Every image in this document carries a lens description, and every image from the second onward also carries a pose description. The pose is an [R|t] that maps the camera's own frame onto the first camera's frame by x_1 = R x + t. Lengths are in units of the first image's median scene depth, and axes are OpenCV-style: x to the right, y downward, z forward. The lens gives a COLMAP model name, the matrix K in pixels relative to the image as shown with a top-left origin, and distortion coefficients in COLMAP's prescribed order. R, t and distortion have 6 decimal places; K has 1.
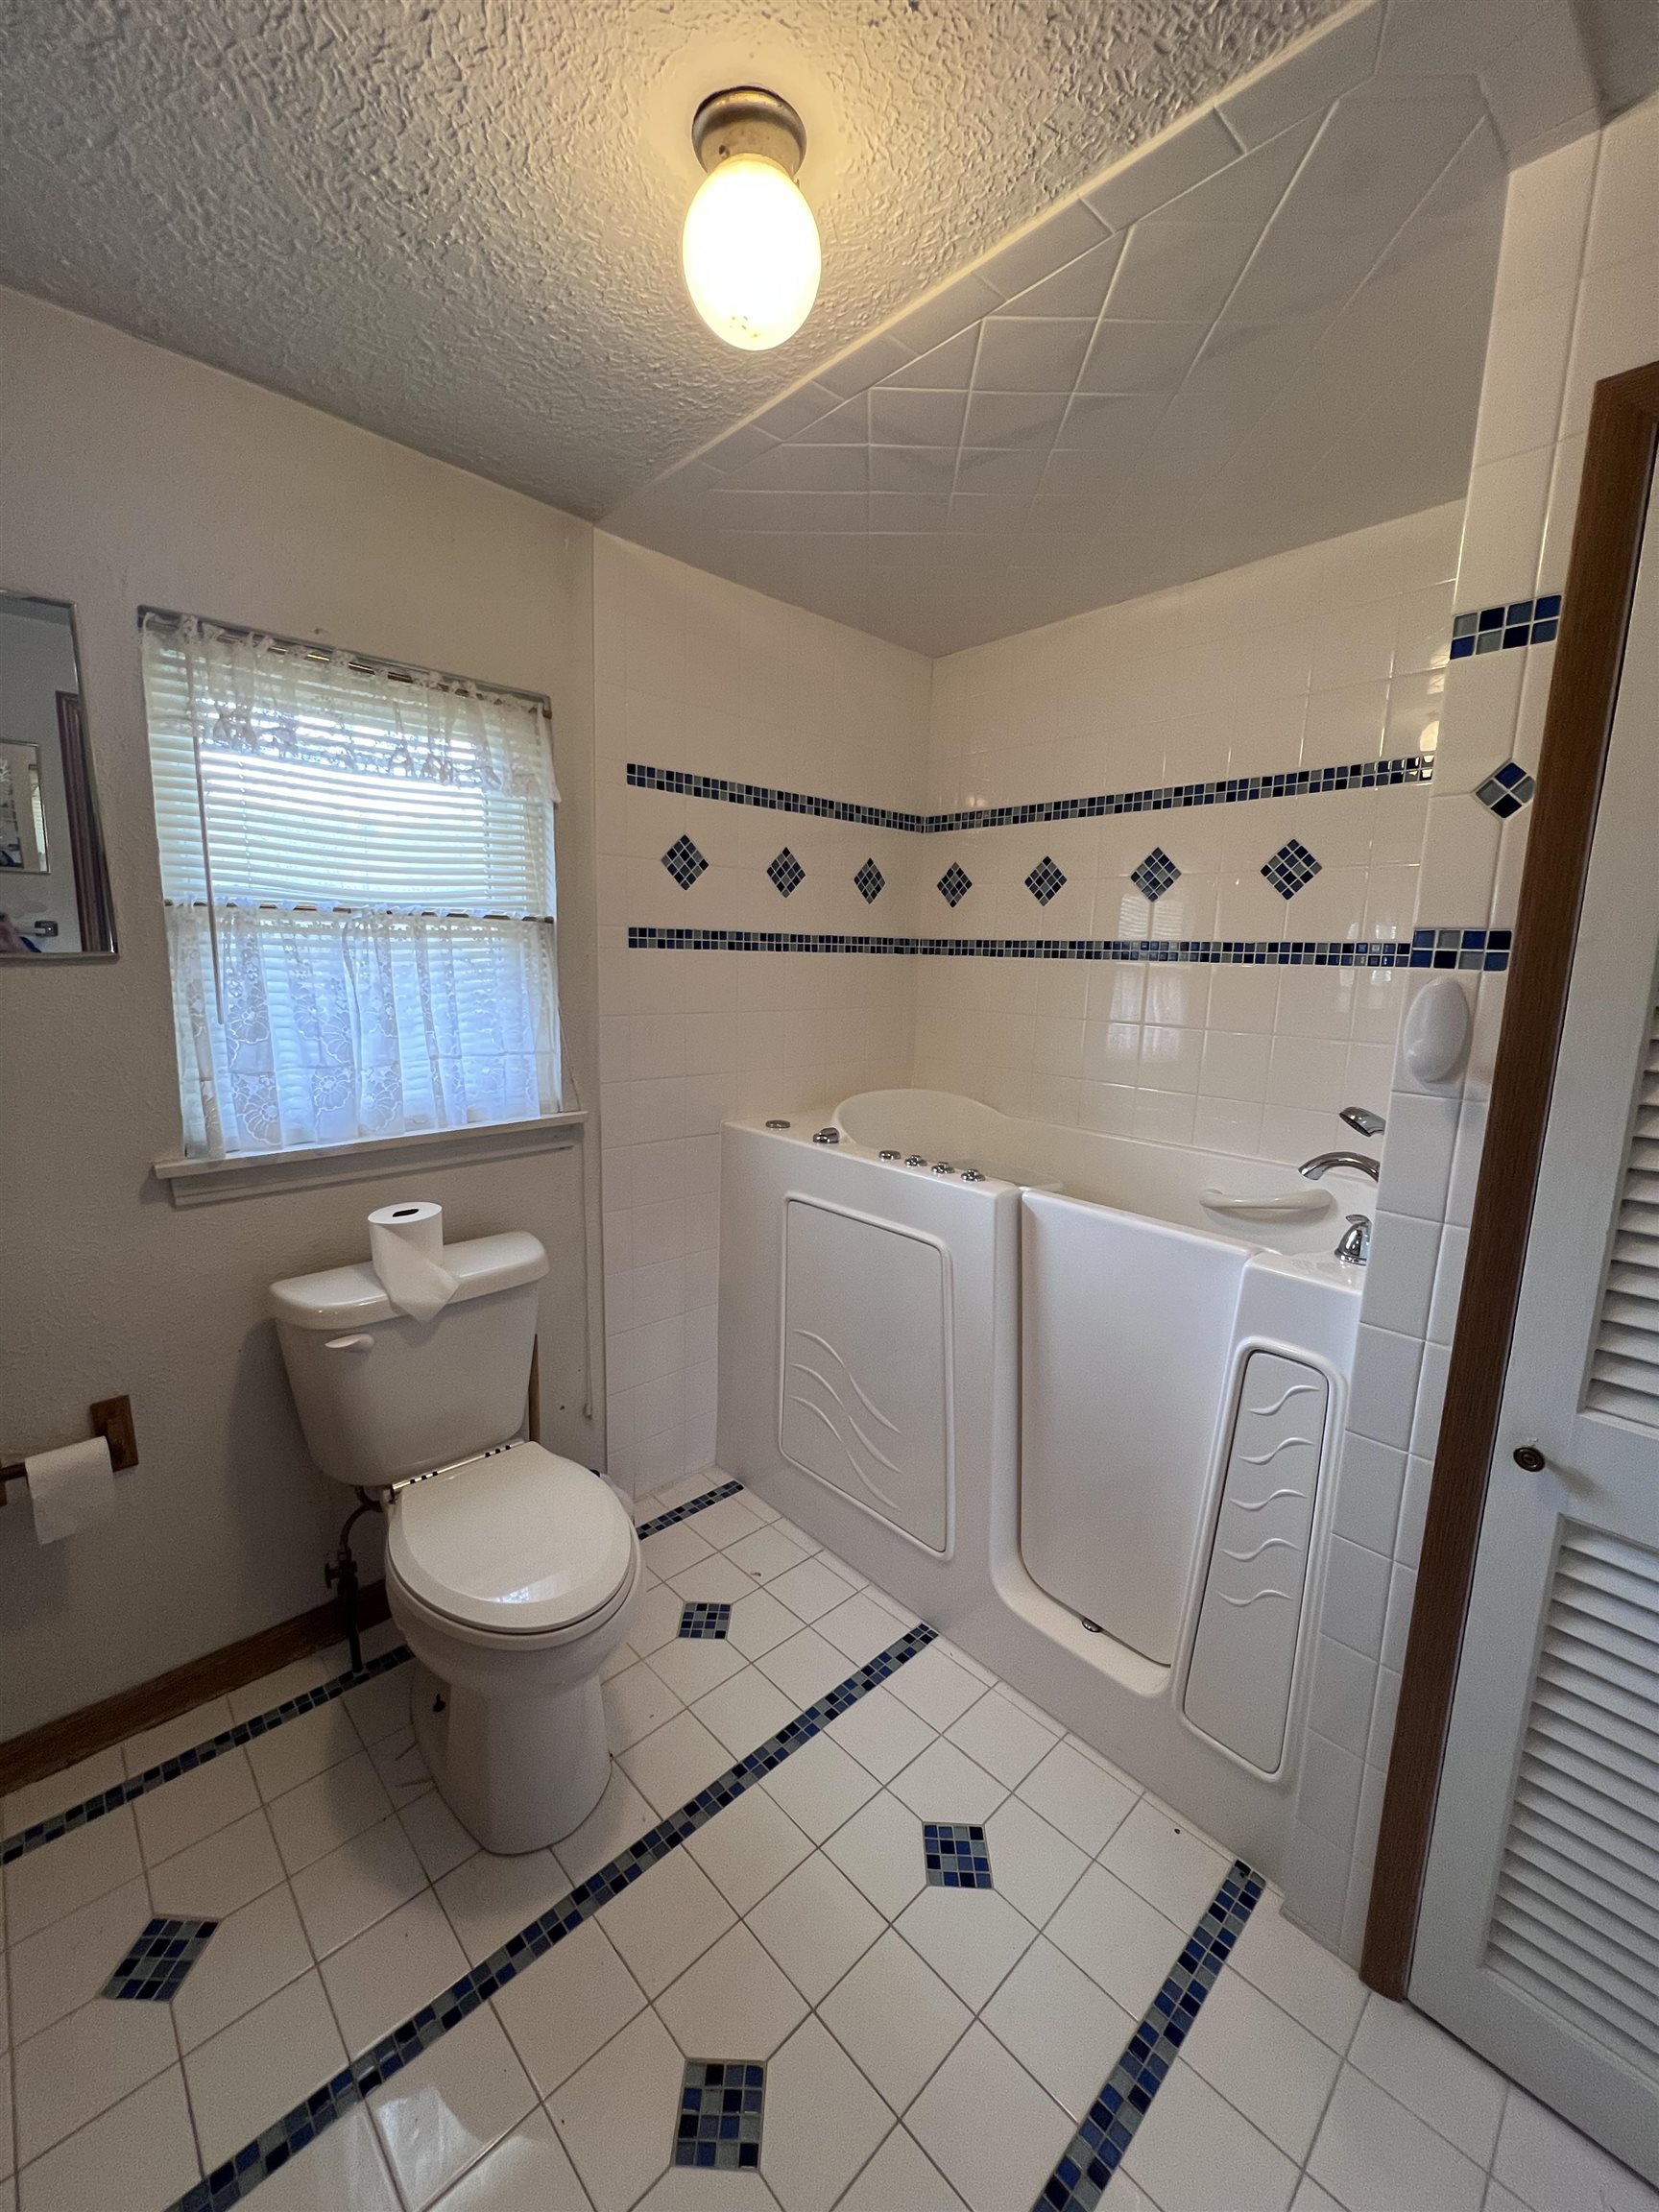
lens RADIAL K [[889.9, 0, 830.9], [0, 889.9, 1101.2], [0, 0, 1]] dist [0.000132, 0.000643]
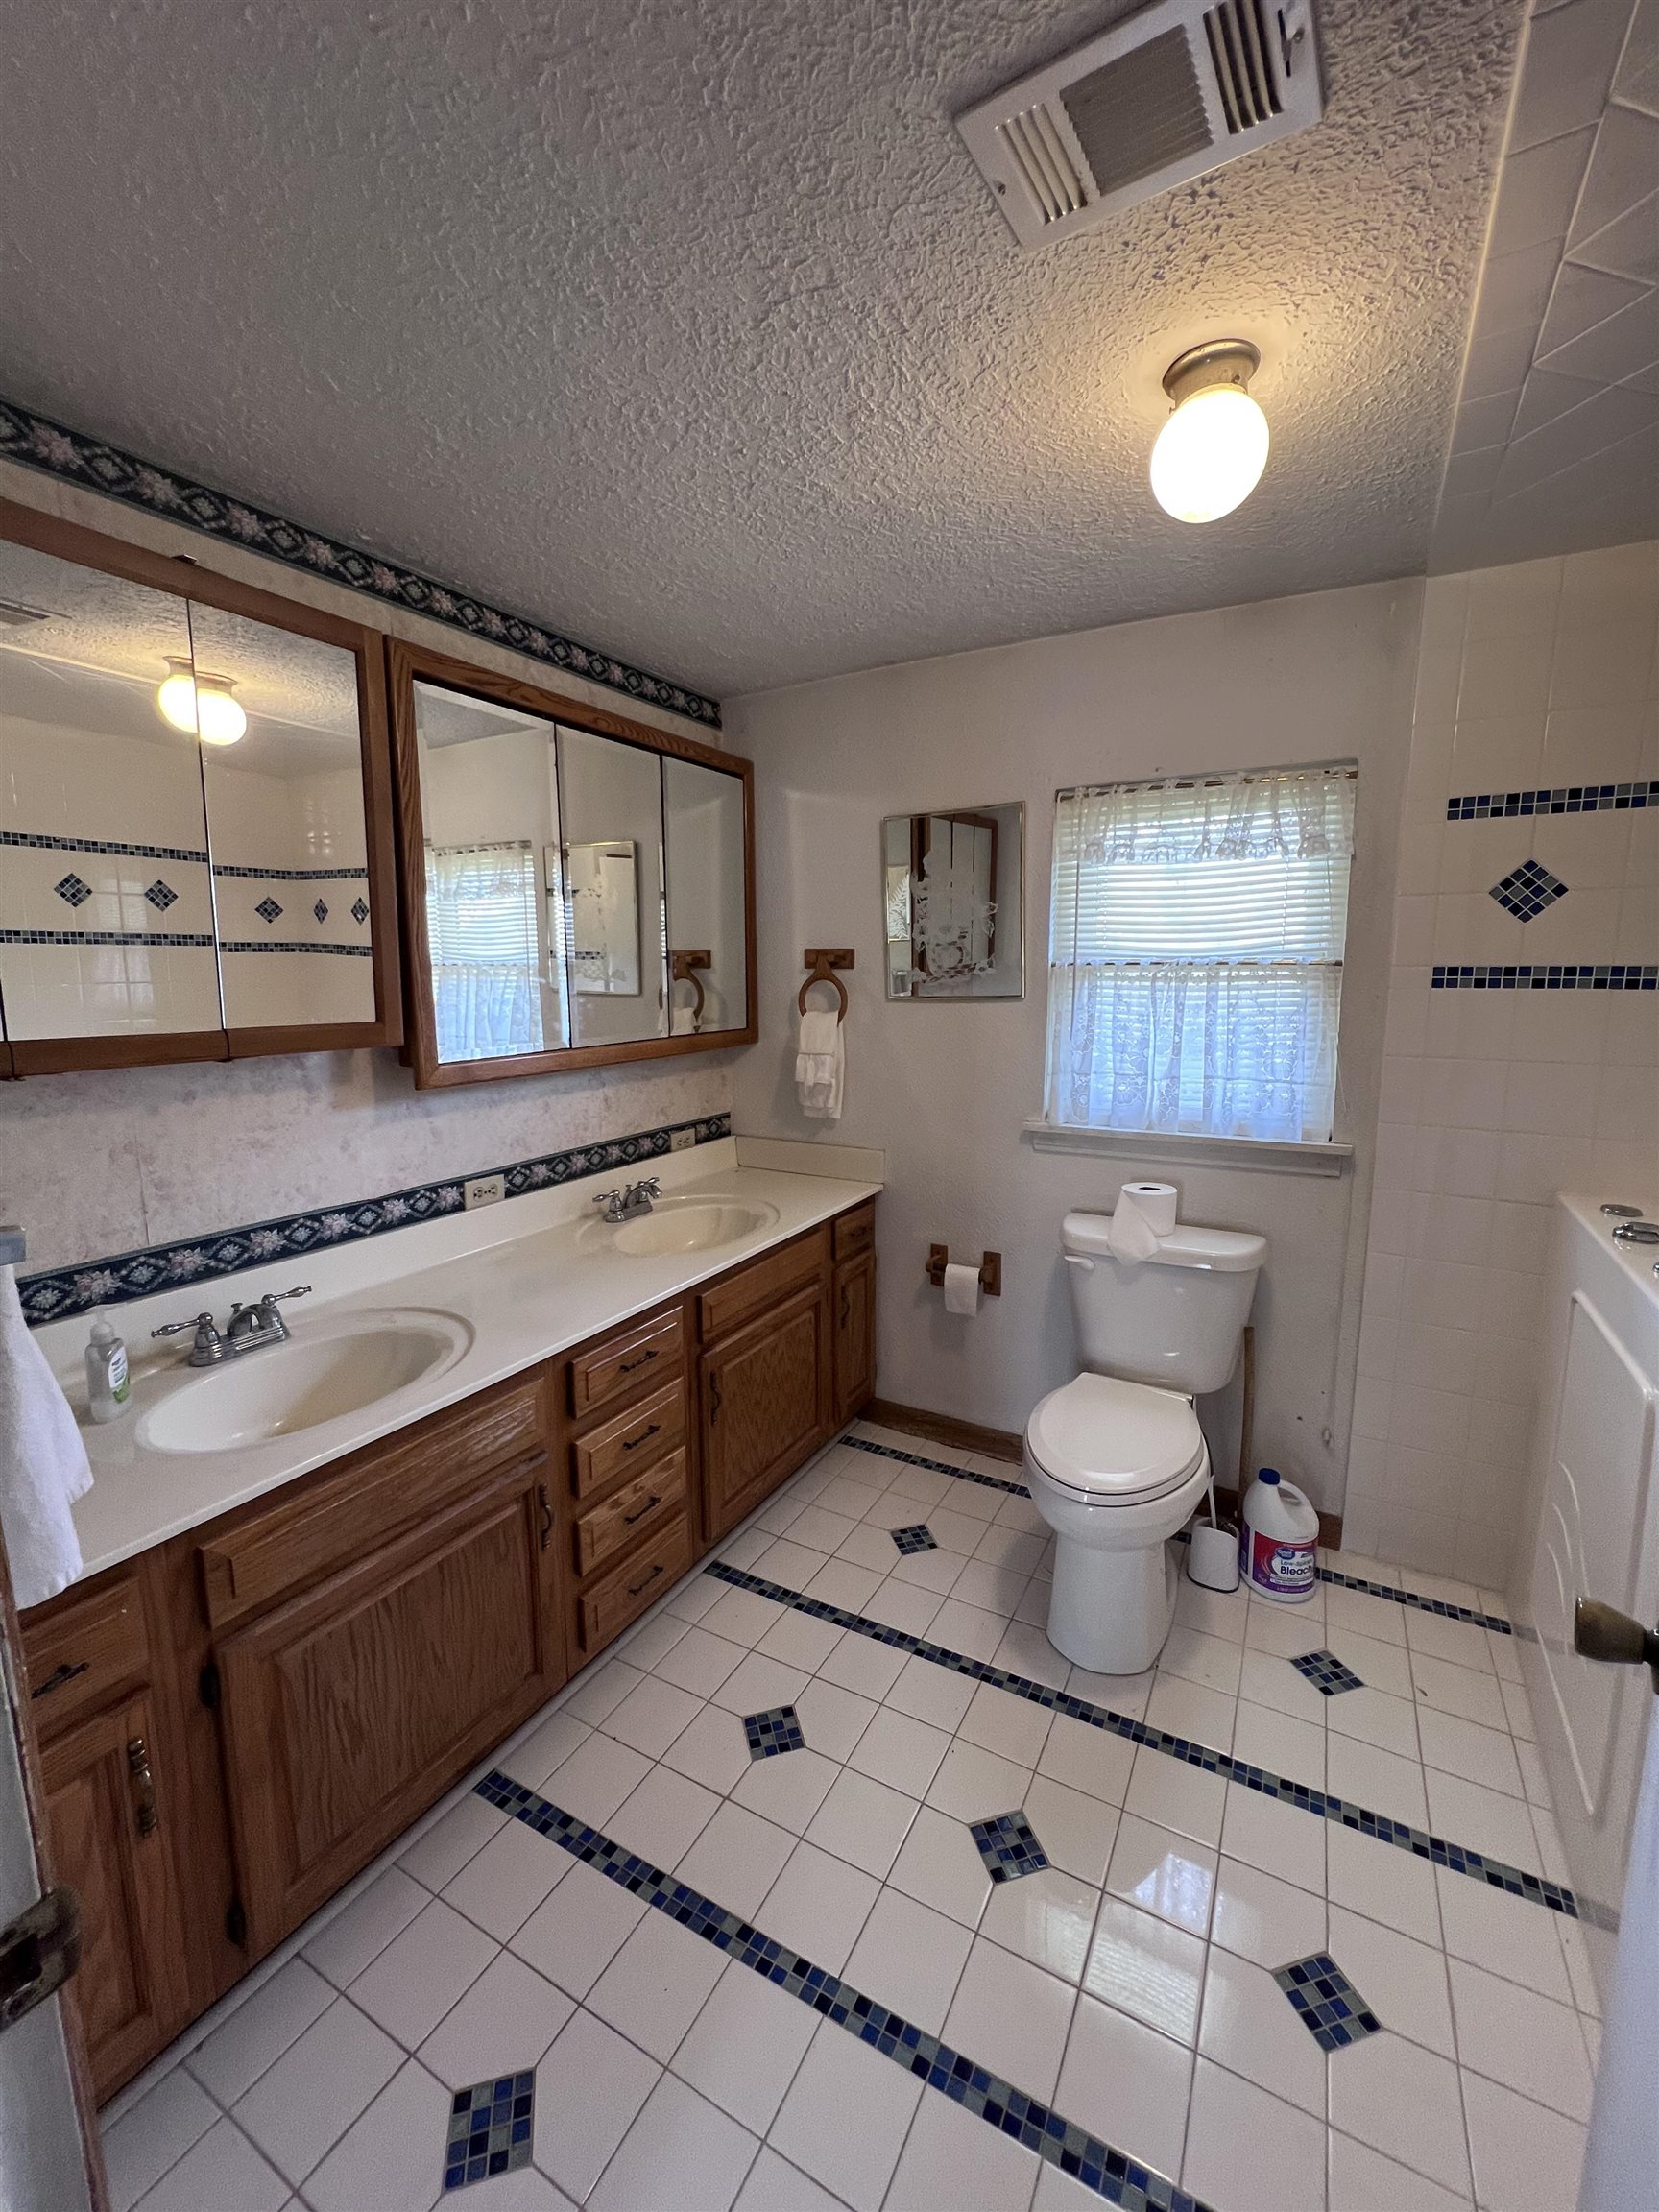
lens RADIAL K [[889.9, 0, 830.9], [0, 889.9, 1101.2], [0, 0, 1]] dist [0.000132, 0.000643]
pose [[0.294482, 0.116379, -0.948544, 0.635524], [-0.149080, 0.986000, 0.074692, -0.032167], [0.943957, 0.119413, 0.307709, 0.126295]]
